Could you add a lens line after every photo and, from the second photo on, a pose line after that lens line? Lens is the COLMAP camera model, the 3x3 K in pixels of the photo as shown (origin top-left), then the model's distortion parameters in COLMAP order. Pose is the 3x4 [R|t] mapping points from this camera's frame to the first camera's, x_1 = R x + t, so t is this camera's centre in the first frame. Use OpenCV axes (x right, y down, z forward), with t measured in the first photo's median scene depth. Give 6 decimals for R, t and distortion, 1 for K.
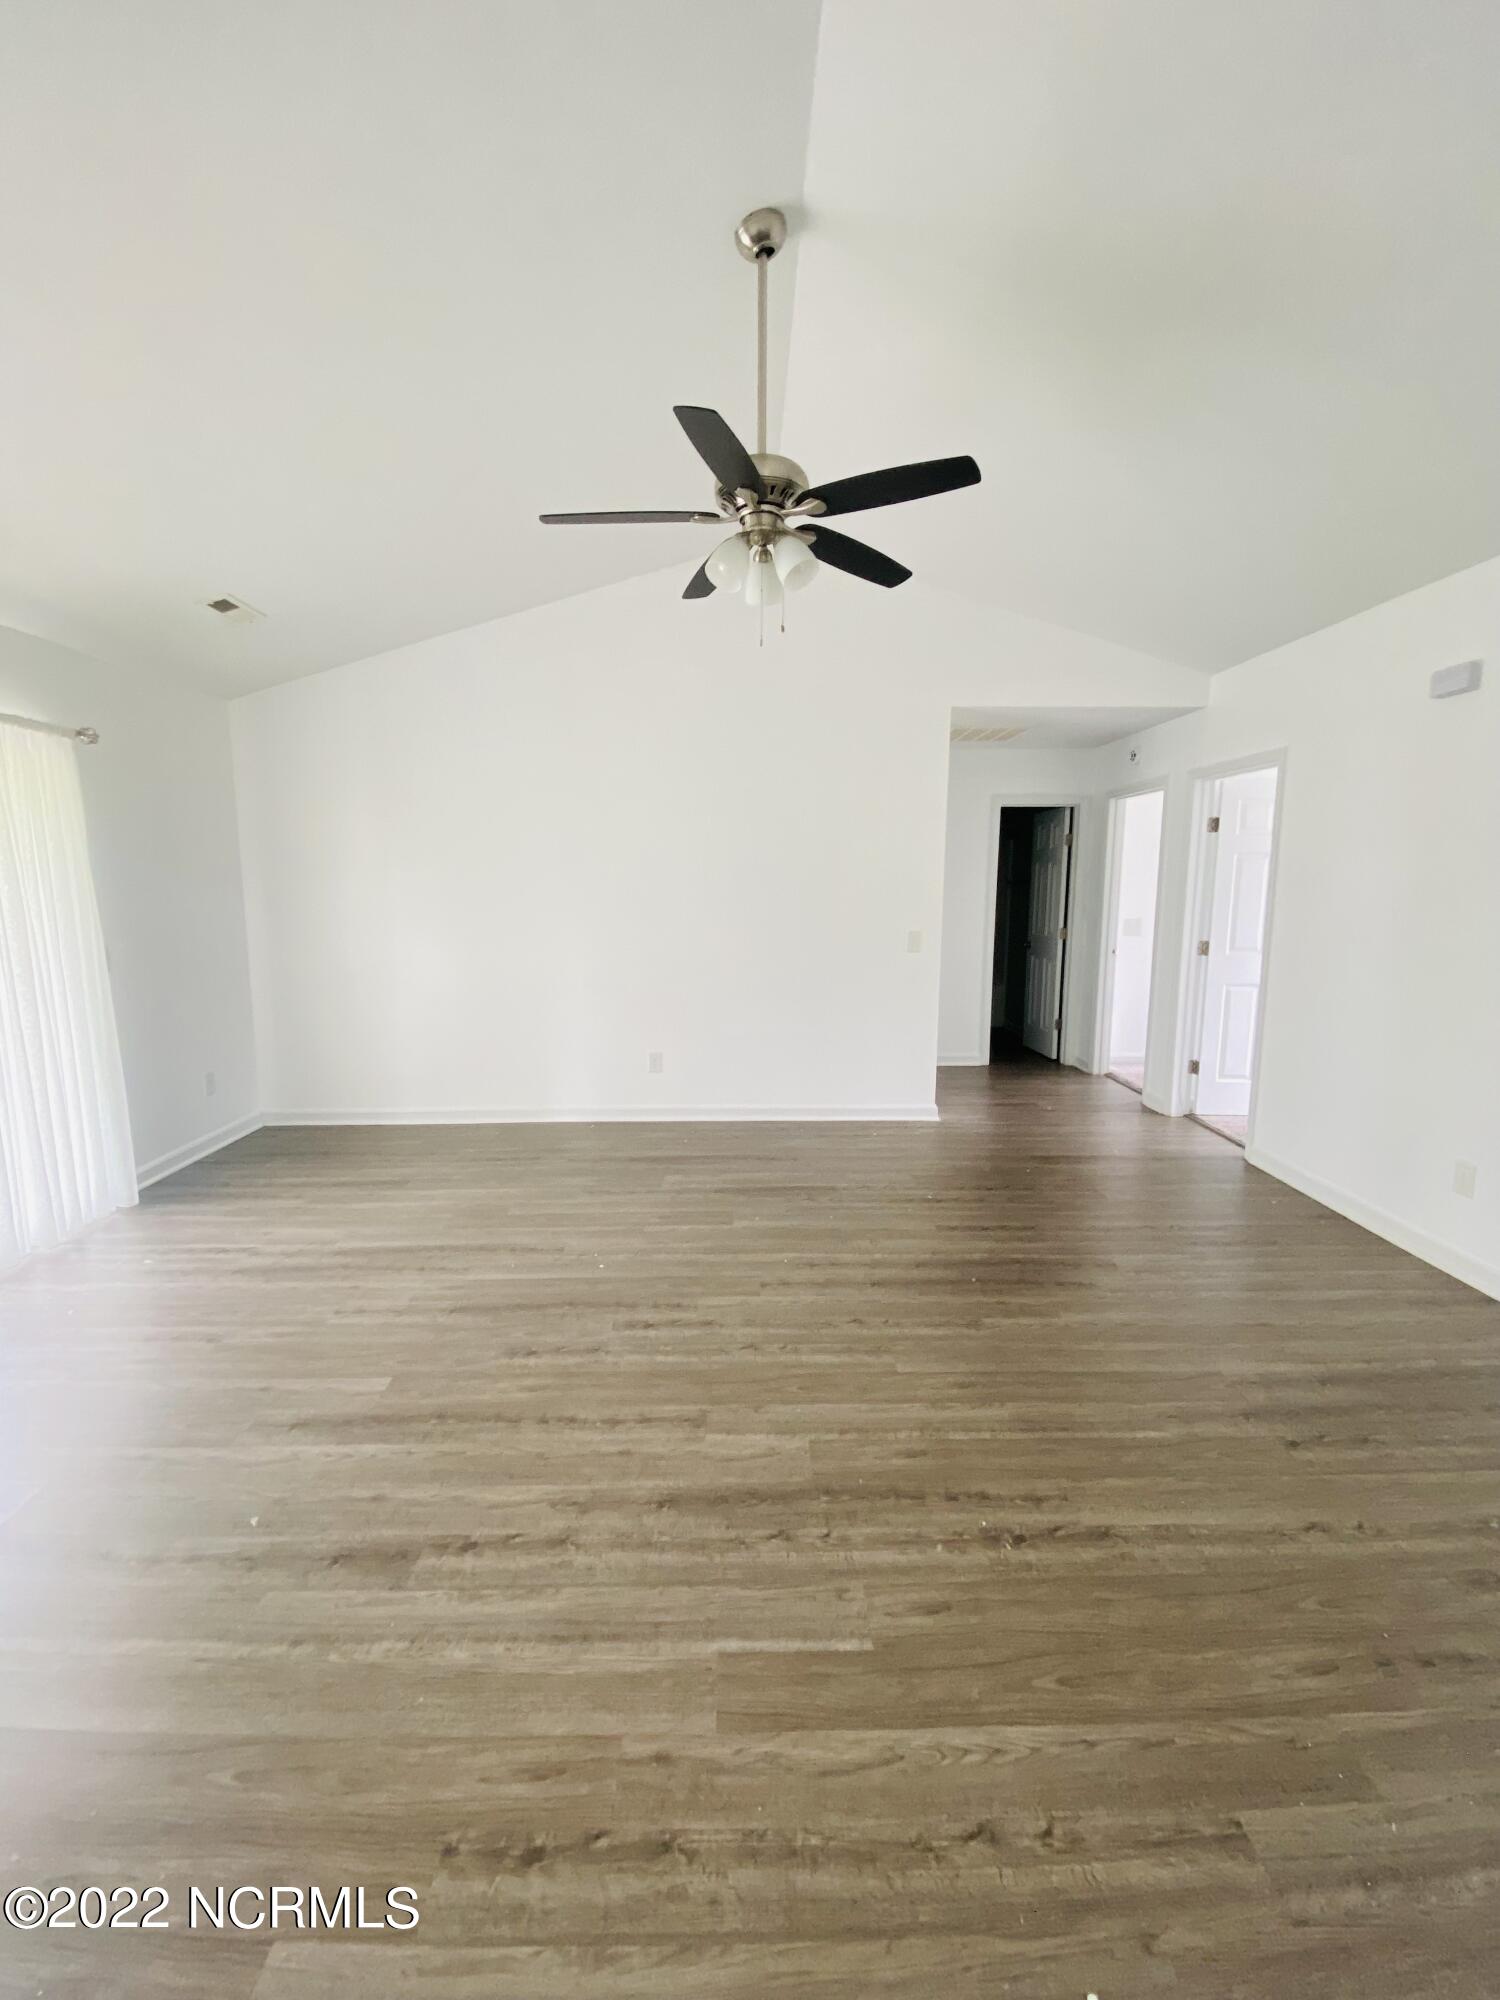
lens RADIAL K [[811.6, 0, 757.0], [0, 811.6, 999.9], [0, 0, 1]] dist [-0.008297, -0.003115]
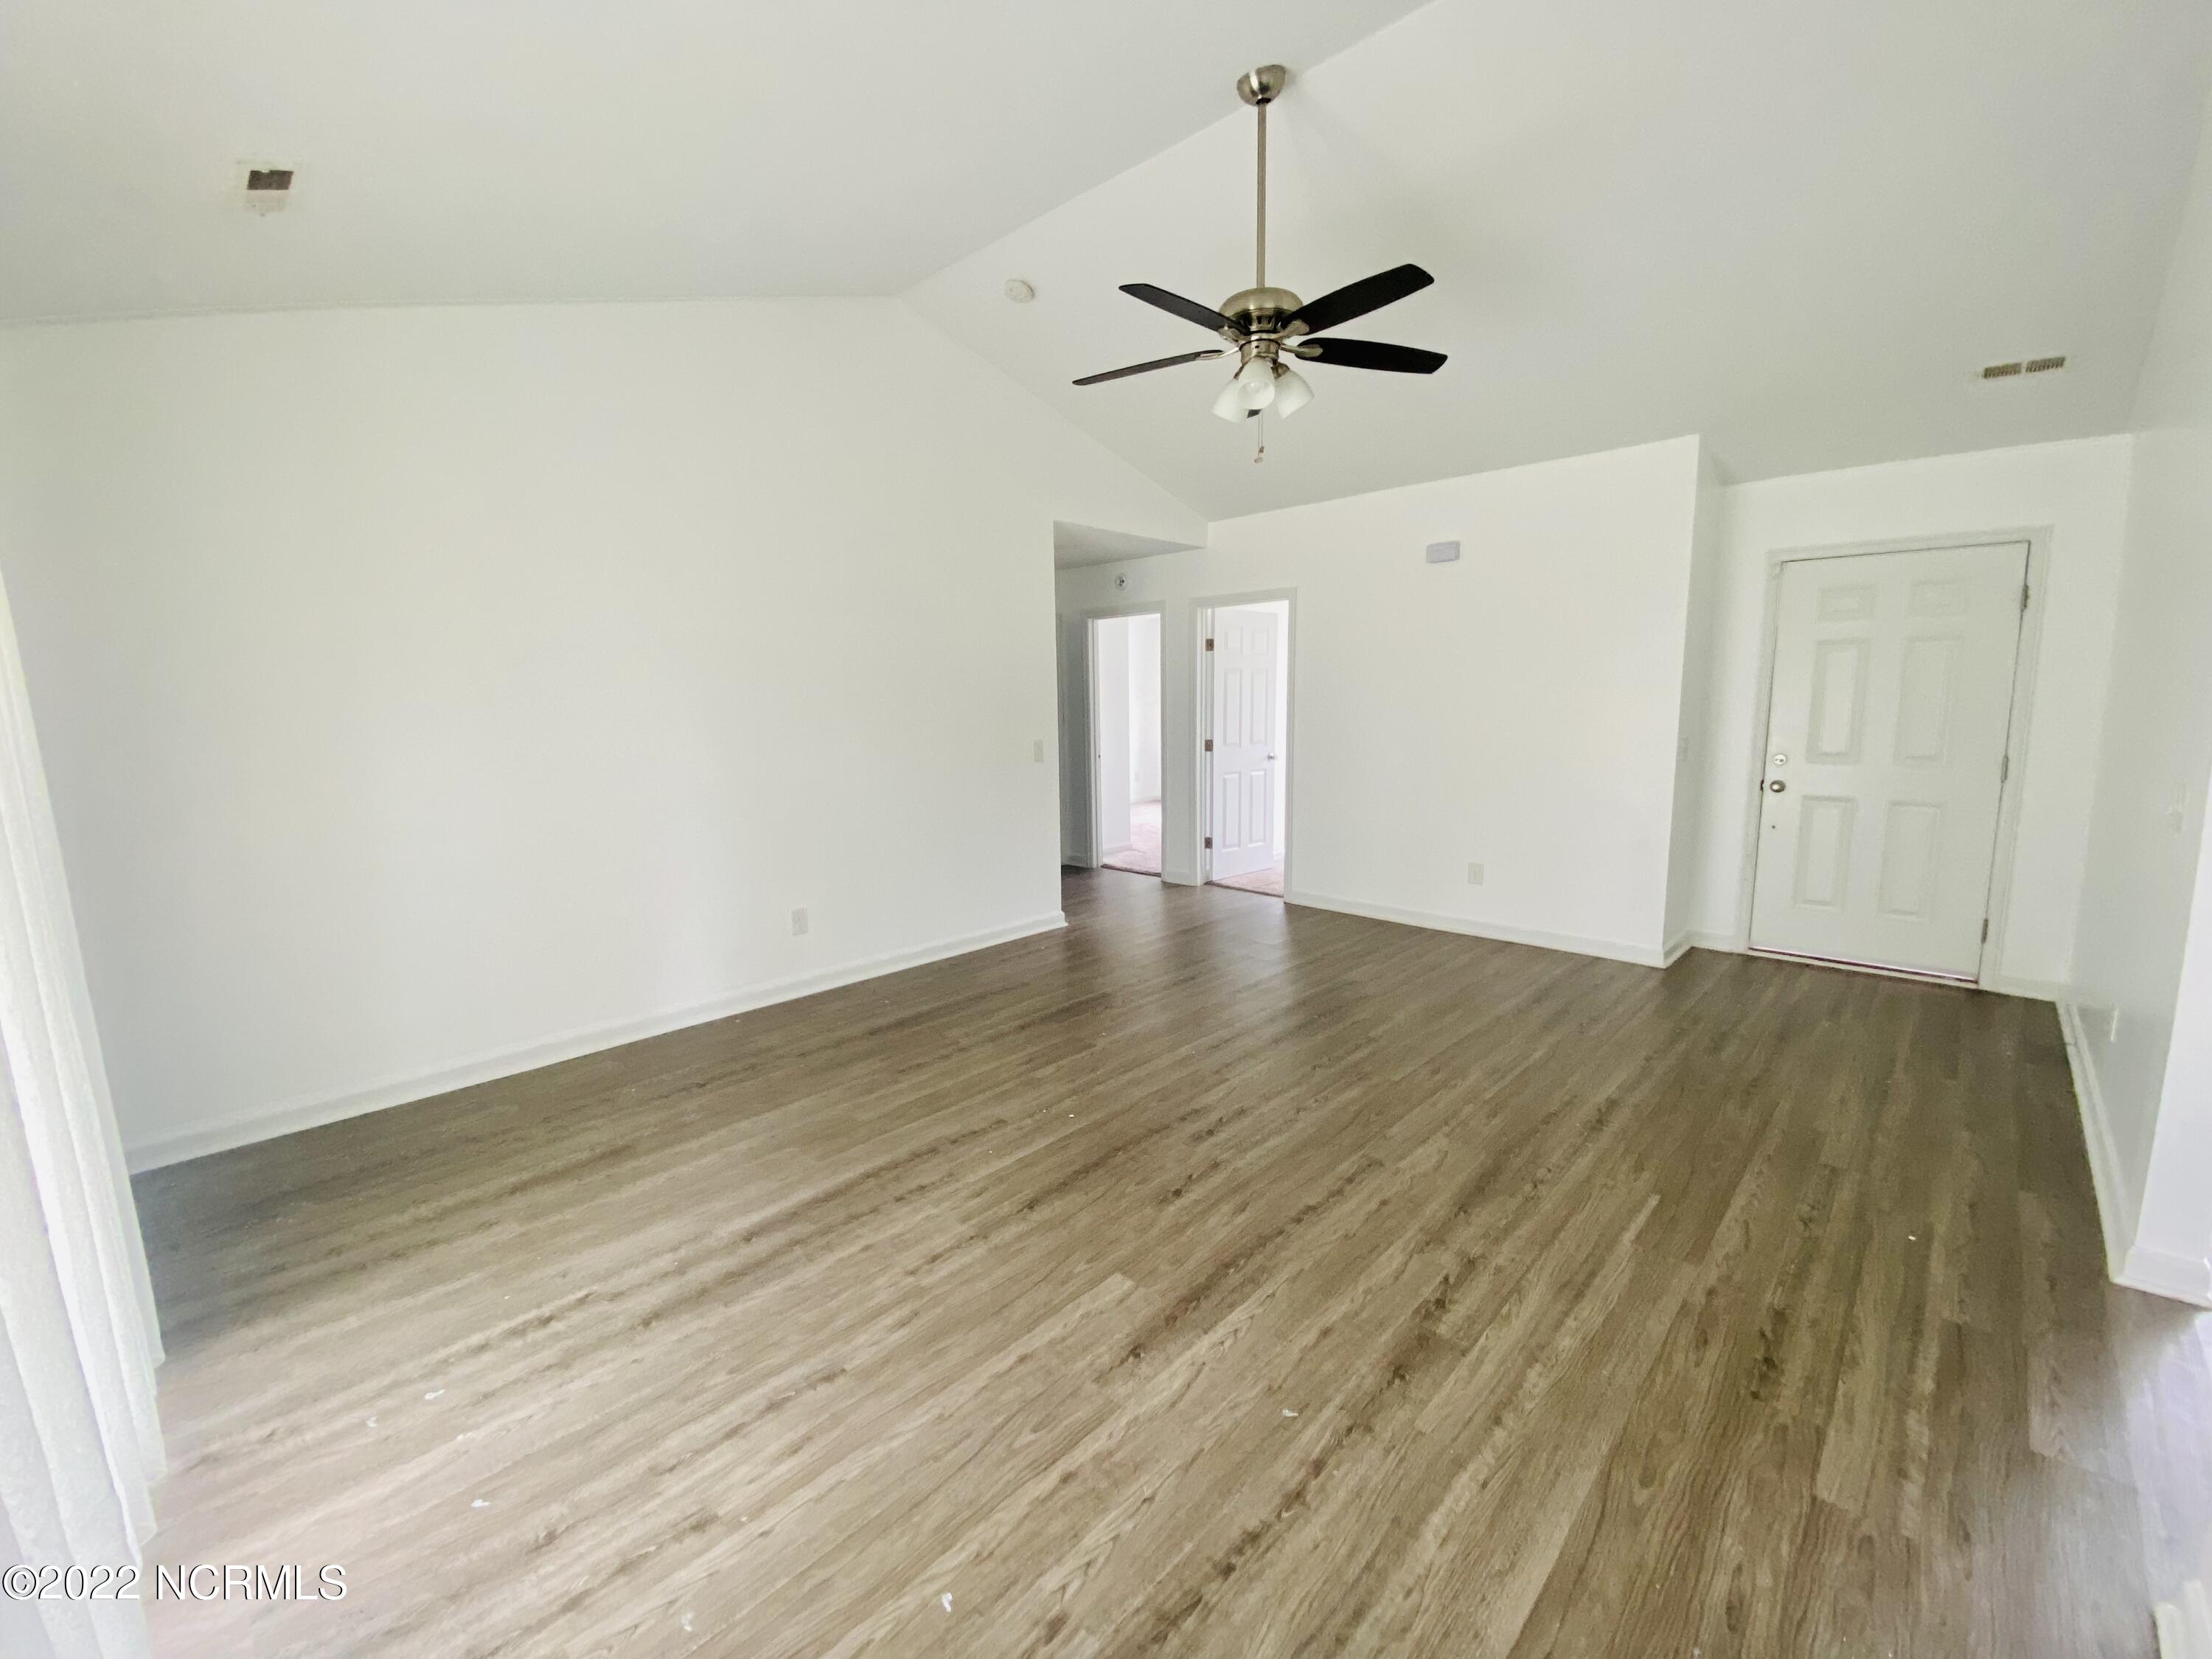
lens RADIAL K [[897.6, 0, 1059.8], [0, 897.6, 838.3], [0, 0, 1]] dist [-0.008297, -0.003115]
pose [[0.722467, -0.121850, 0.680583, -1.043211], [0.121332, 0.991417, 0.048701, -0.034211], [-0.680676, 0.047392, 0.731050, 0.326505]]
